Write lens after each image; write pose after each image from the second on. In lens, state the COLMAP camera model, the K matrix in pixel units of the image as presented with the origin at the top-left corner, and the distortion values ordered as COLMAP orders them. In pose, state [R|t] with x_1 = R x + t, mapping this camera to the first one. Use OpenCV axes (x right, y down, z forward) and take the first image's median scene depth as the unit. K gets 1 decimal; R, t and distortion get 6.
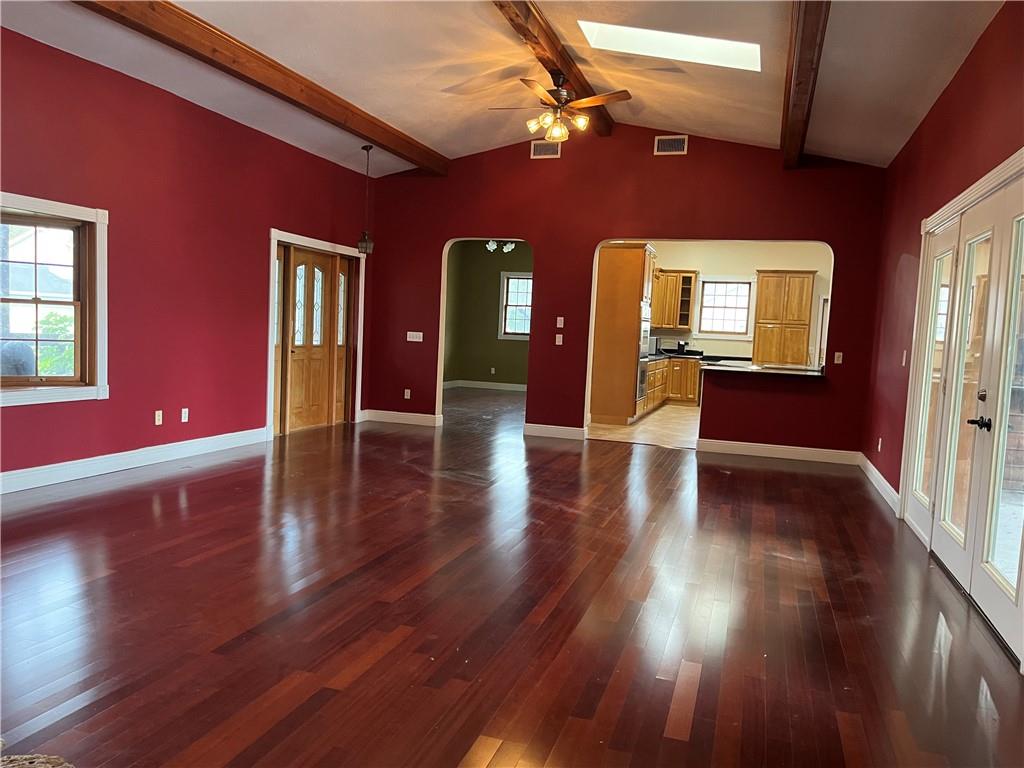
lens RADIAL K [[770.7, 0, 505.9], [0, 770.7, 393.4], [0, 0, 1]] dist [0.053674, -0.055449]
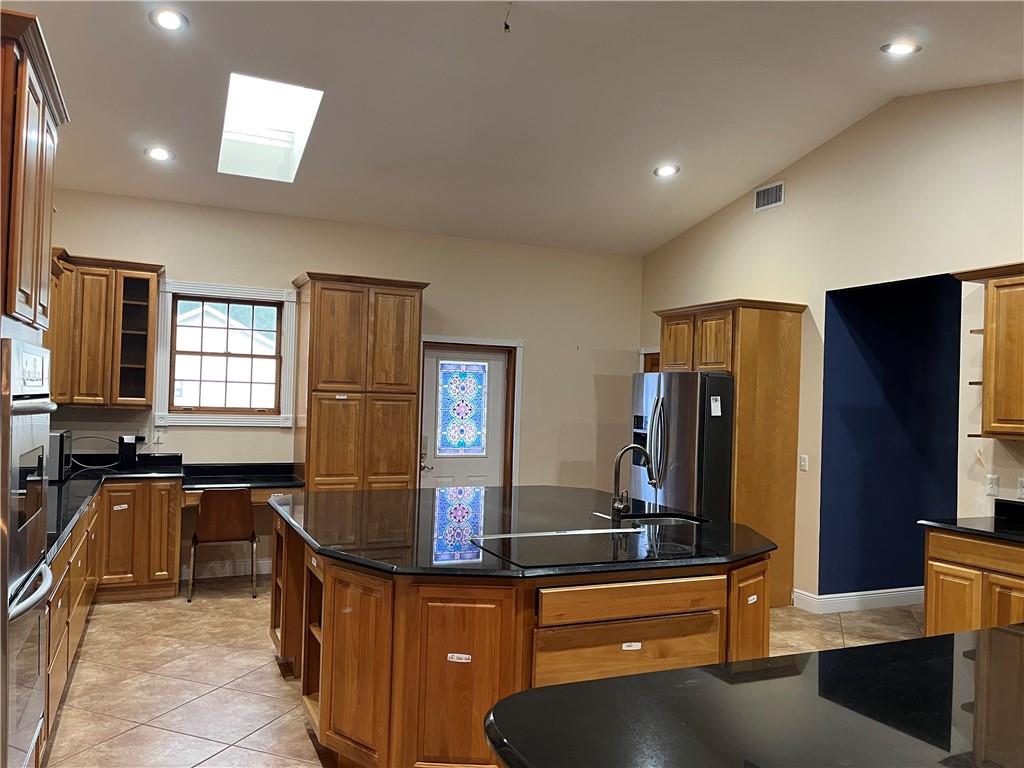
lens RADIAL K [[770.7, 0, 510.8], [0, 770.7, 392.0], [0, 0, 1]] dist [0.053674, -0.055449]
pose [[0.736502, -0.015886, 0.676249, 0.155229], [0.061532, 0.997153, -0.043590, -0.093844], [-0.673631, 0.073715, 0.735383, 0.879451]]
